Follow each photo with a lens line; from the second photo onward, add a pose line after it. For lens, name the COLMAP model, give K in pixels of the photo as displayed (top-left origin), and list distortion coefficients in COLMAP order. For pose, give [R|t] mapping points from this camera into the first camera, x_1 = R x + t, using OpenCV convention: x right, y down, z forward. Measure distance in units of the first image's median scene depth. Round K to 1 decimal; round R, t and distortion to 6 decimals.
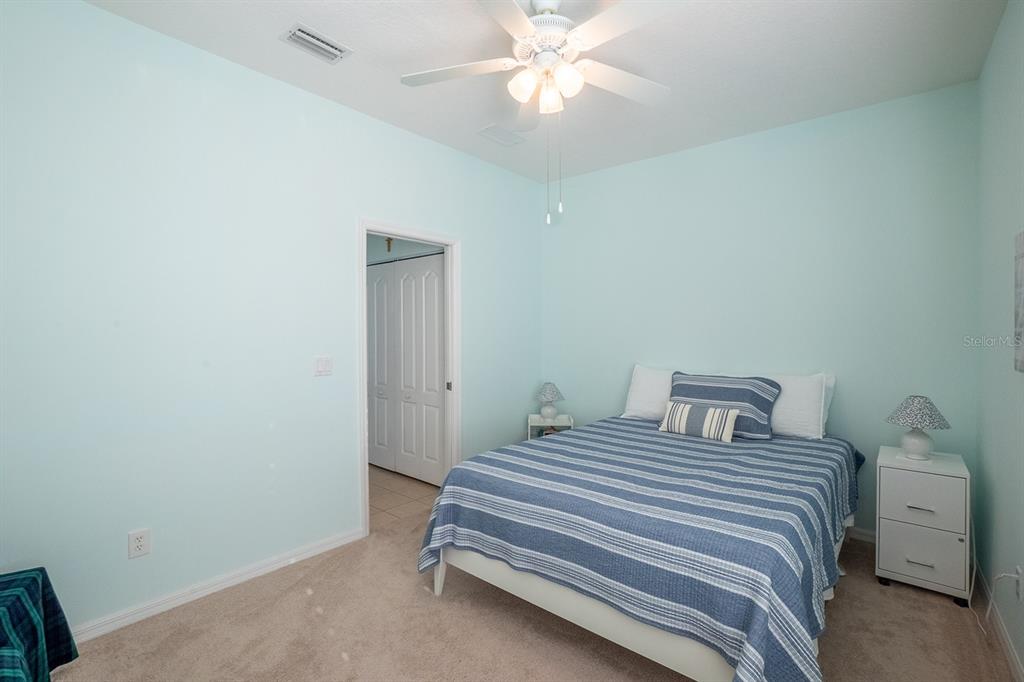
lens RADIAL K [[459.0, 0, 517.5], [0, 459.0, 333.9], [0, 0, 1]] dist [-0.024849, 0.001421]
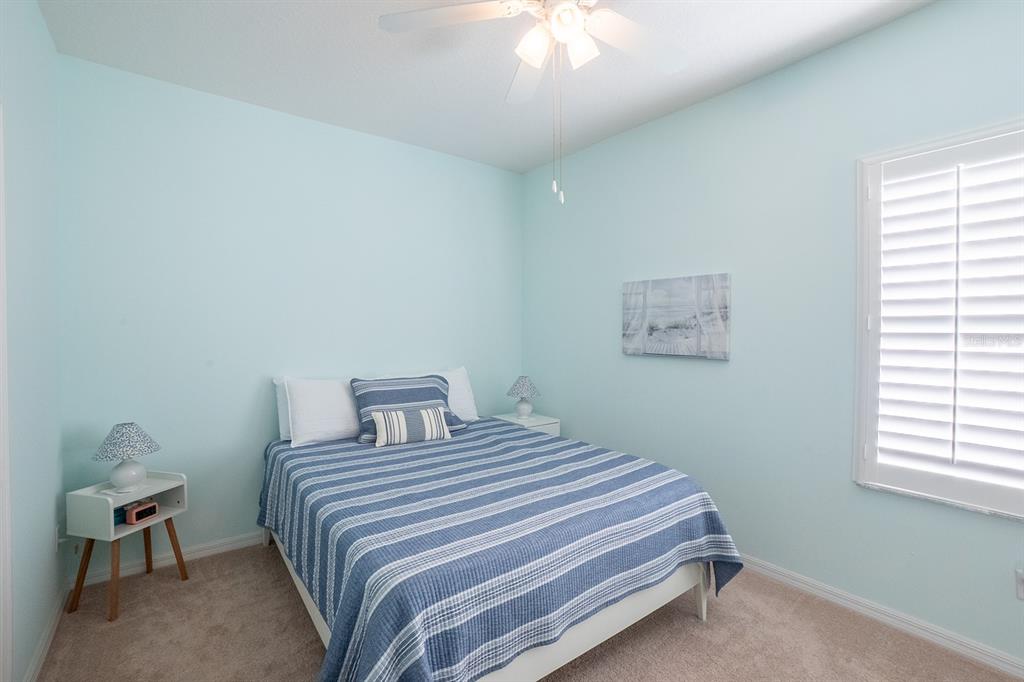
lens RADIAL K [[459.0, 0, 507.8], [0, 459.0, 338.3], [0, 0, 1]] dist [-0.024849, 0.001421]
pose [[0.235902, -0.012989, 0.971690, -0.518622], [0.005656, 0.999912, 0.011993, -0.004203], [-0.971760, 0.002667, 0.235955, 0.611374]]
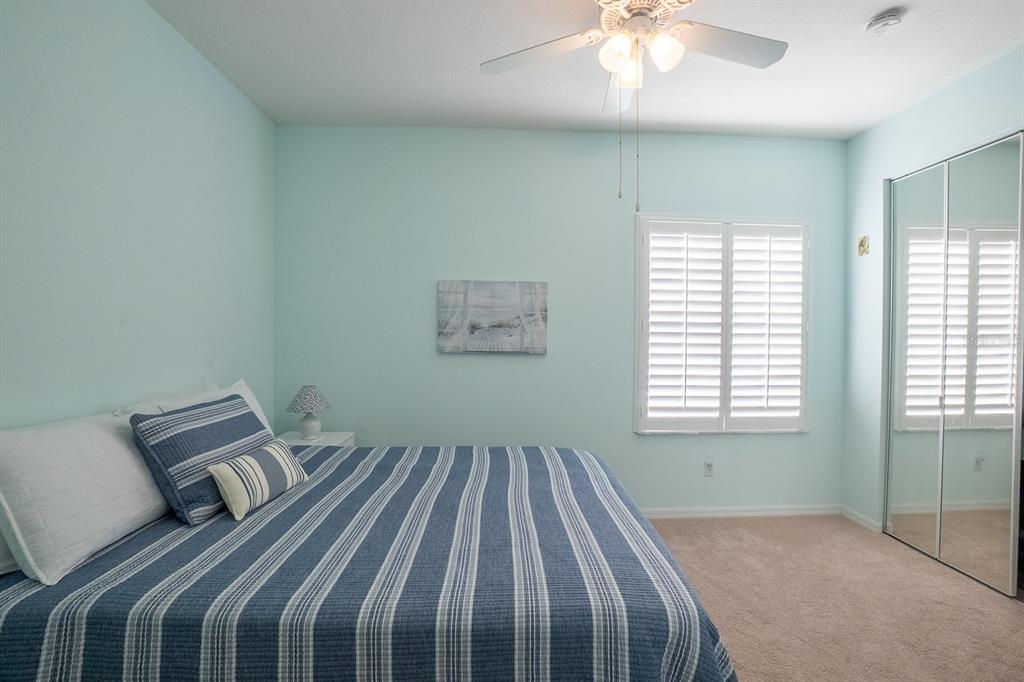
lens RADIAL K [[459.0, 0, 505.0], [0, 459.0, 339.3], [0, 0, 1]] dist [-0.024849, 0.001421]
pose [[-0.652473, -0.013830, 0.757686, -0.293690], [-0.001816, 0.999859, 0.016686, -0.001192], [-0.757810, 0.009511, -0.652406, 1.216472]]
